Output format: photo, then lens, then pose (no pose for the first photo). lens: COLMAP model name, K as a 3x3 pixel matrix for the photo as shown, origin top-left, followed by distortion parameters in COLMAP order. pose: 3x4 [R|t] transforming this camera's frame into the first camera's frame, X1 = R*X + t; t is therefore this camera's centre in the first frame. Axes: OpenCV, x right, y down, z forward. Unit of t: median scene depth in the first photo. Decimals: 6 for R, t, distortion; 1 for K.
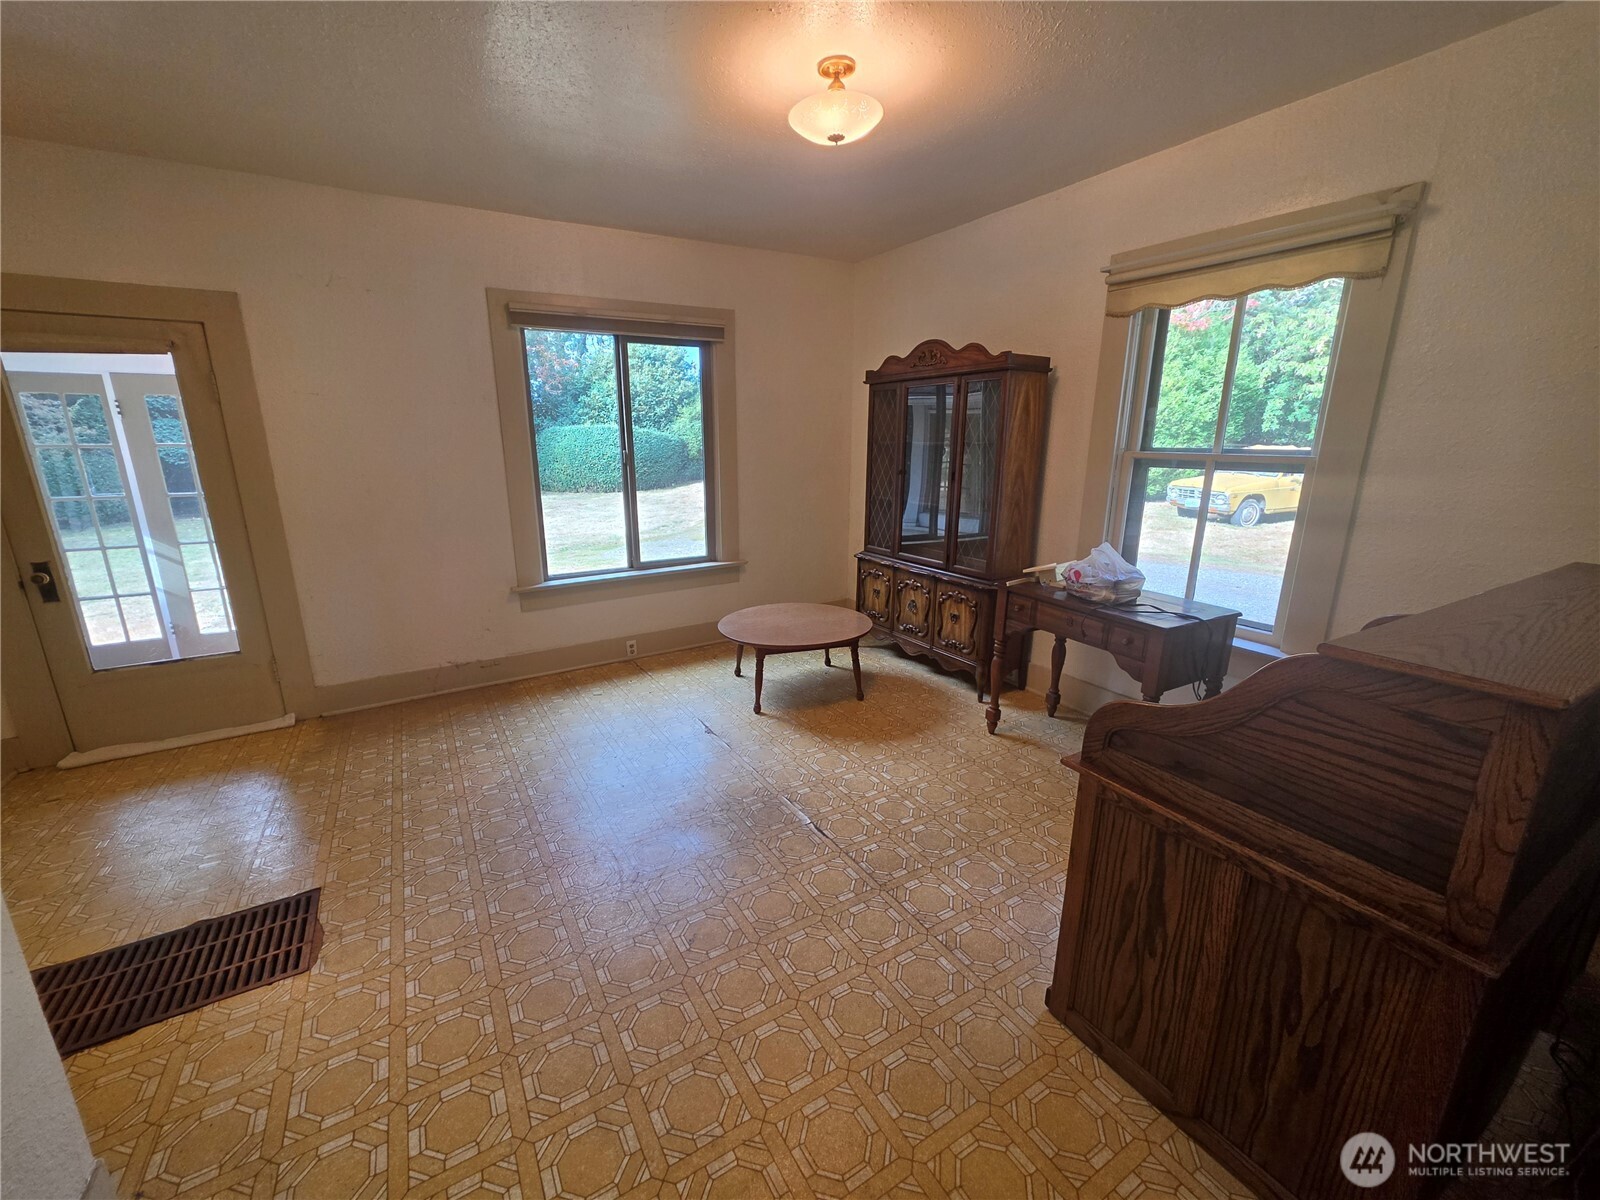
lens RADIAL K [[640.3, 0, 801.3], [0, 640.3, 603.6], [0, 0, 1]] dist [-0.000656, 0.001155]
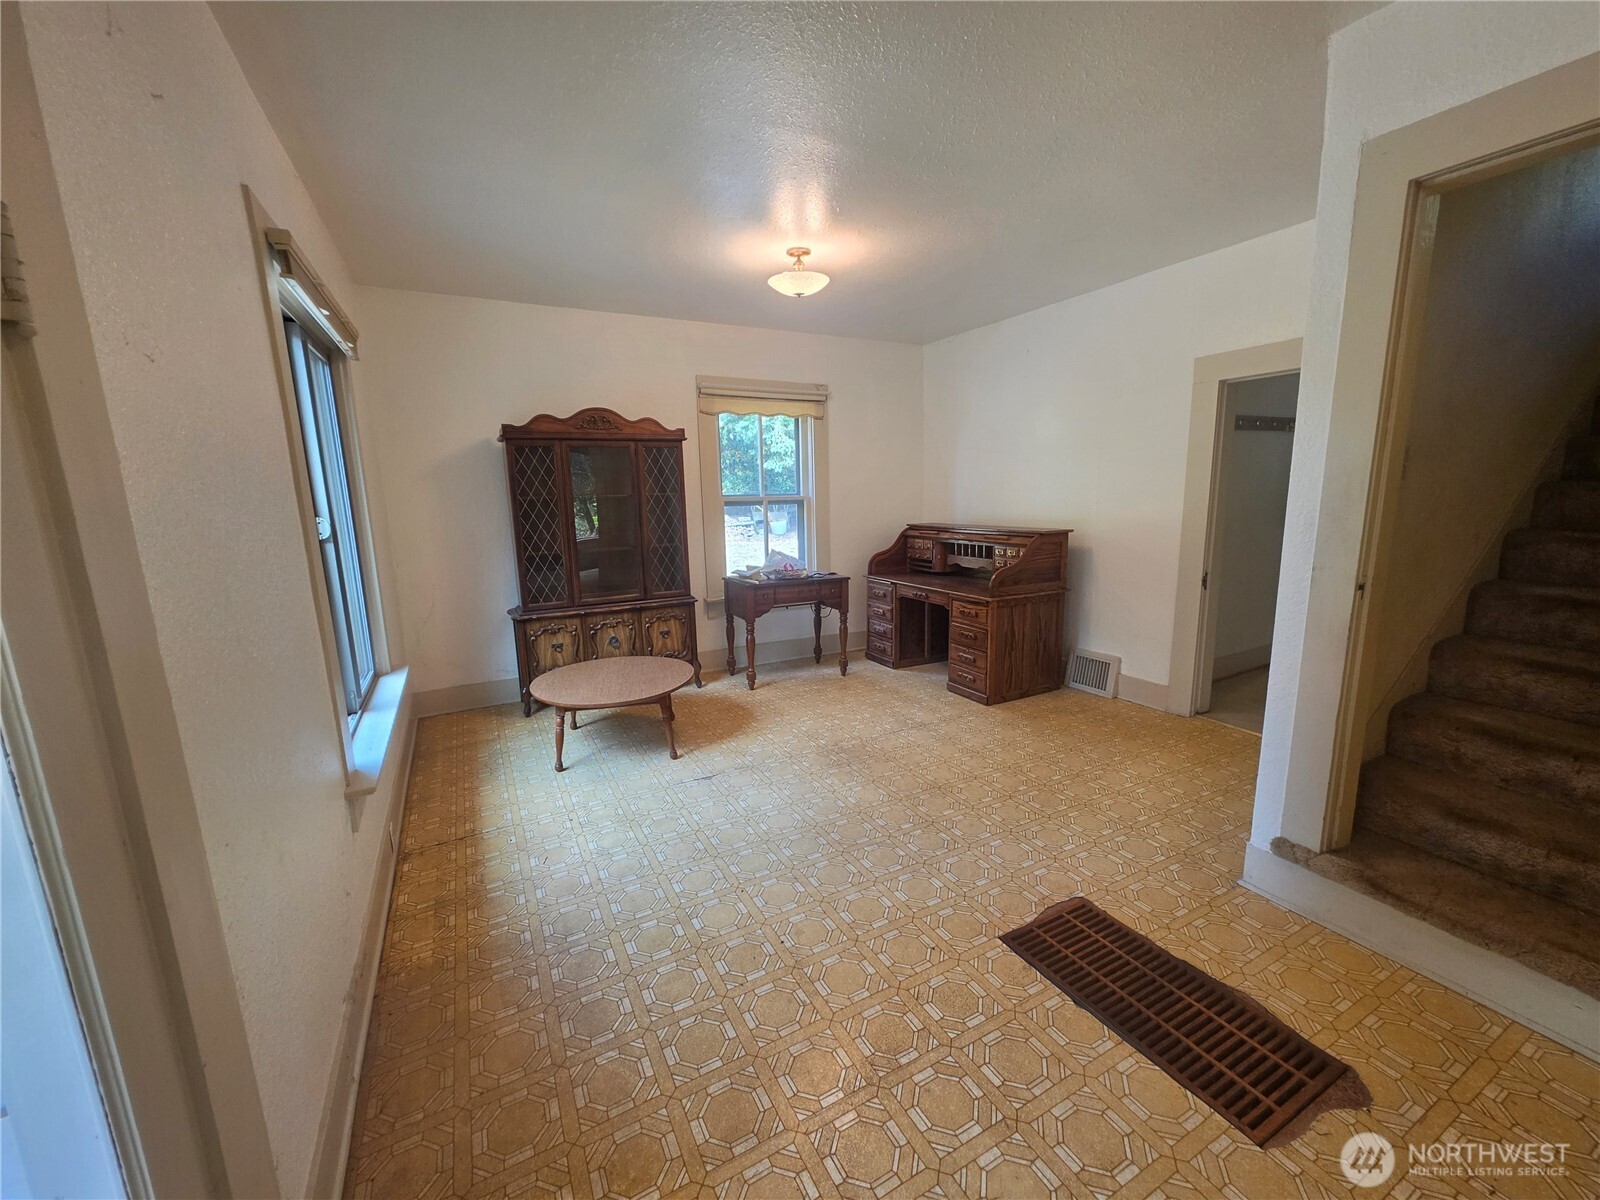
lens RADIAL K [[640.3, 0, 785.9], [0, 640.3, 607.7], [0, 0, 1]] dist [-0.000656, 0.001155]
pose [[0.078268, -0.184394, 0.979731, -1.074599], [0.270846, 0.949715, 0.157108, -0.178581], [-0.959435, 0.253060, 0.124275, 0.697112]]
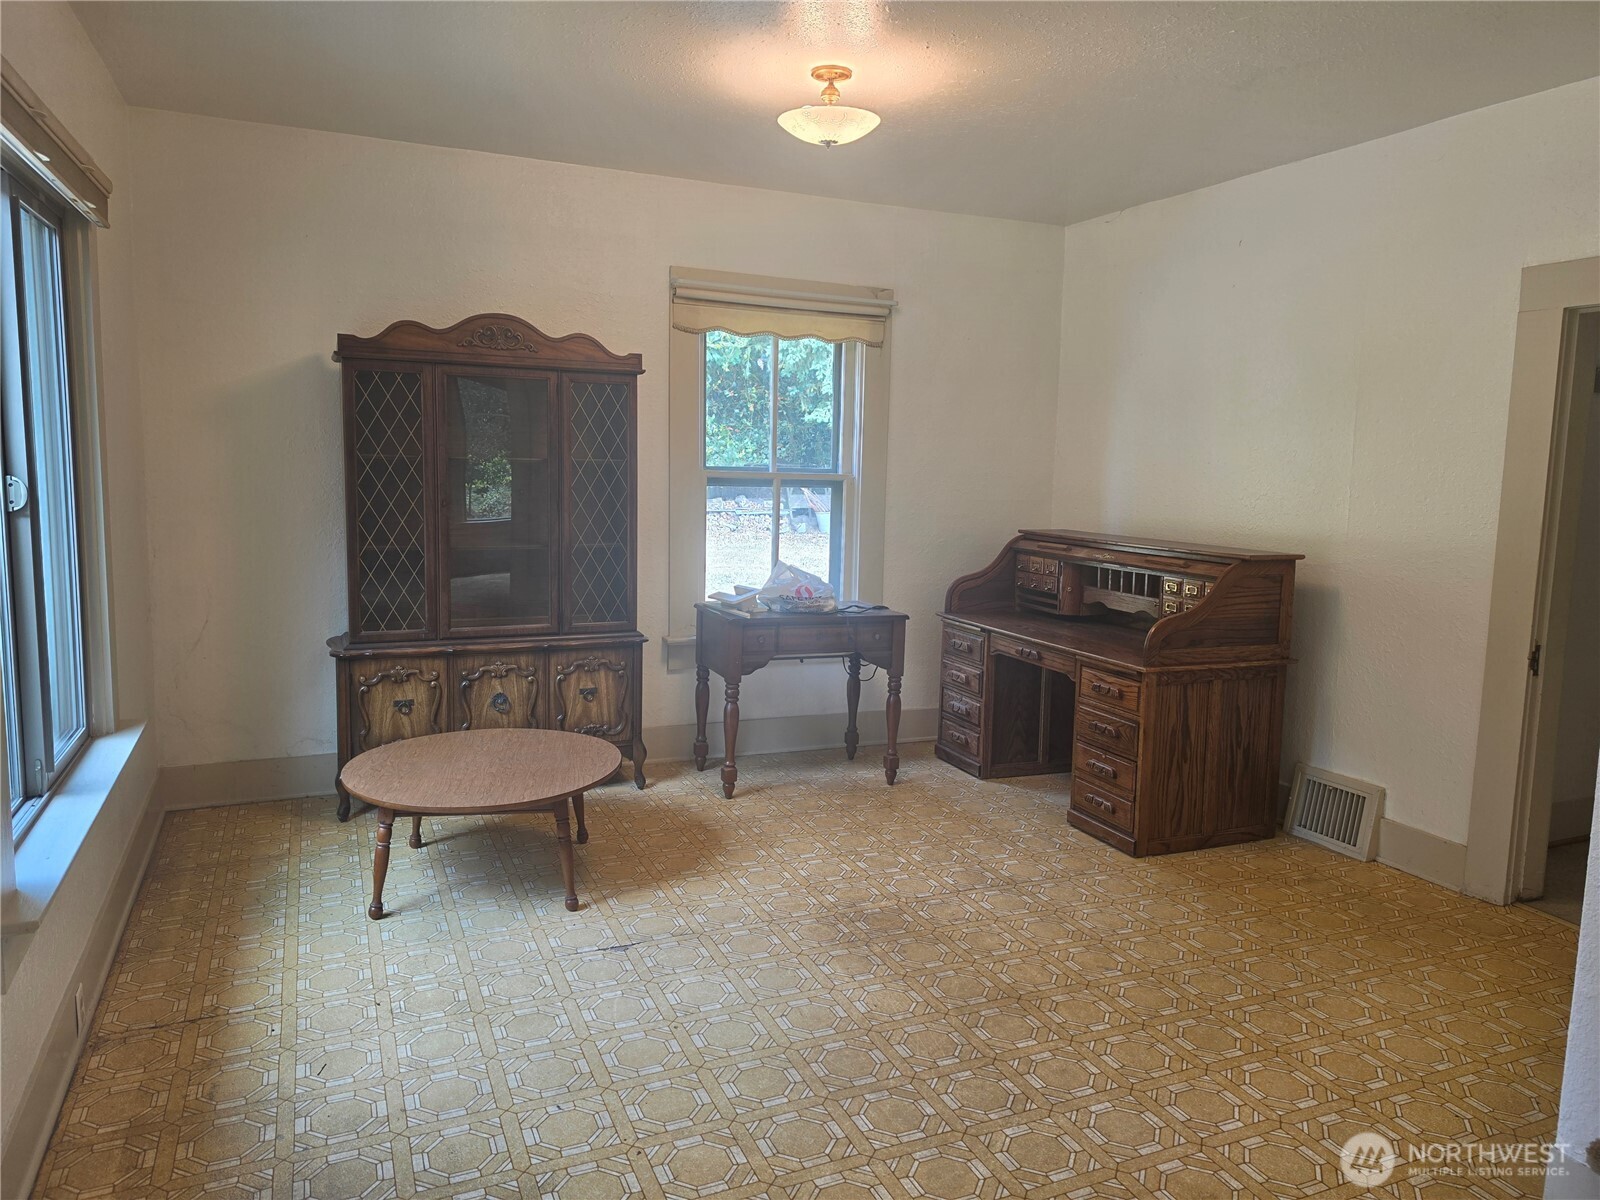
lens RADIAL K [[1103.7, 0, 773.6], [0, 1103.7, 591.2], [0, 0, 1]] dist [0.043997, -0.049459]
pose [[0.156305, -0.120973, 0.980273, -1.082647], [0.224395, 0.970868, 0.084032, -0.171124], [-0.961881, 0.206833, 0.178898, 0.623831]]
